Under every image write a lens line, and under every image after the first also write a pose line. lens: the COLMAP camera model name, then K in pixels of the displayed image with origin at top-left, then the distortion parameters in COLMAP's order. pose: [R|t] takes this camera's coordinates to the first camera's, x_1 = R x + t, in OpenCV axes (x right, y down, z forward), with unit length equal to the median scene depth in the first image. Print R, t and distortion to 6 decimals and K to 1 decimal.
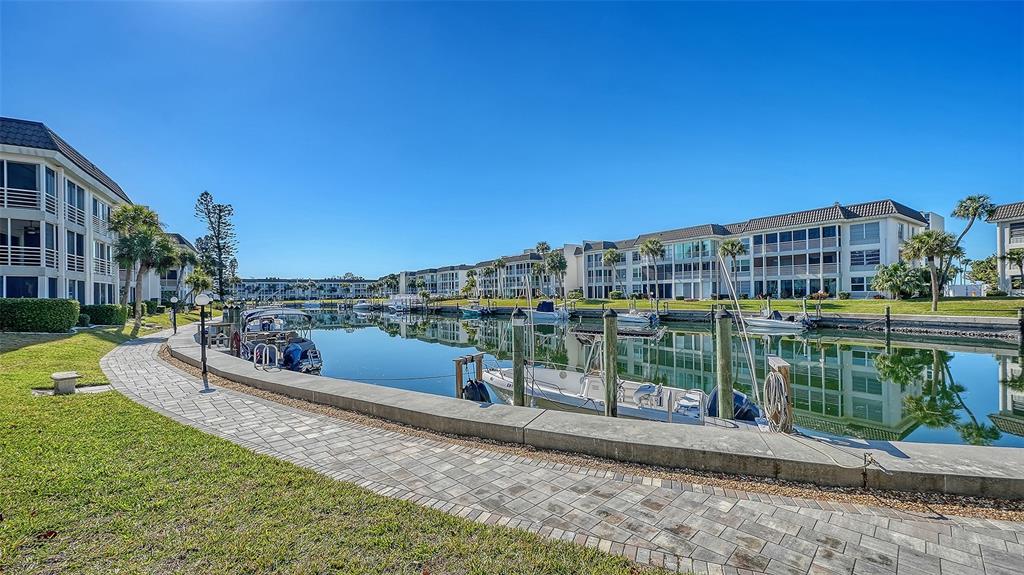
lens RADIAL K [[376.0, 0, 521.3], [0, 376.0, 295.8], [0, 0, 1]] dist [-0.007135, -0.001295]
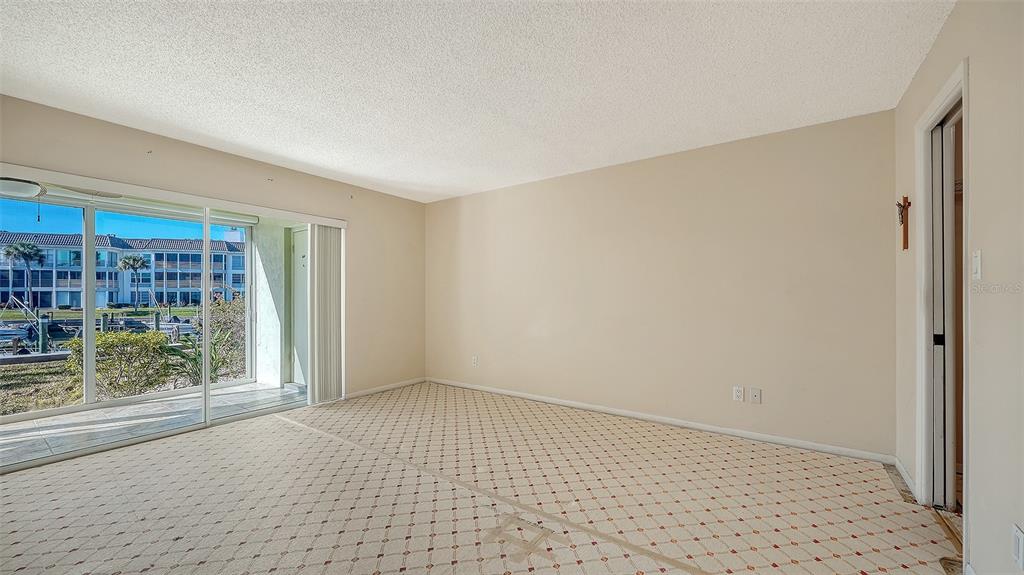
lens RADIAL K [[376.0, 0, 519.1], [0, 376.0, 292.4], [0, 0, 1]] dist [-0.007135, -0.001295]
pose [[0.228404, 0.022033, 0.973317, -0.229873], [0.002226, 0.999729, -0.023154, -0.006139], [-0.973564, 0.007455, 0.228293, -0.339599]]
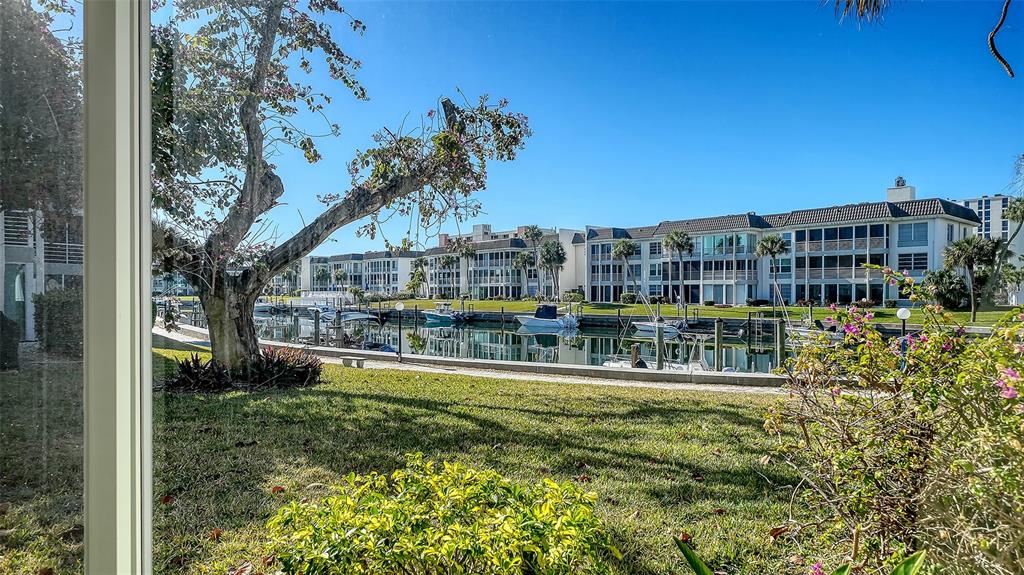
lens RADIAL K [[613.2, 0, 513.2], [0, 613.2, 295.2], [0, 0, 1]] dist [-0.000006, -0.001176]
pose [[0.991987, 0.015050, 0.125441, -0.161764], [-0.015626, 0.999871, 0.003614, -0.008860], [-0.125370, -0.005545, 0.992095, -0.257453]]
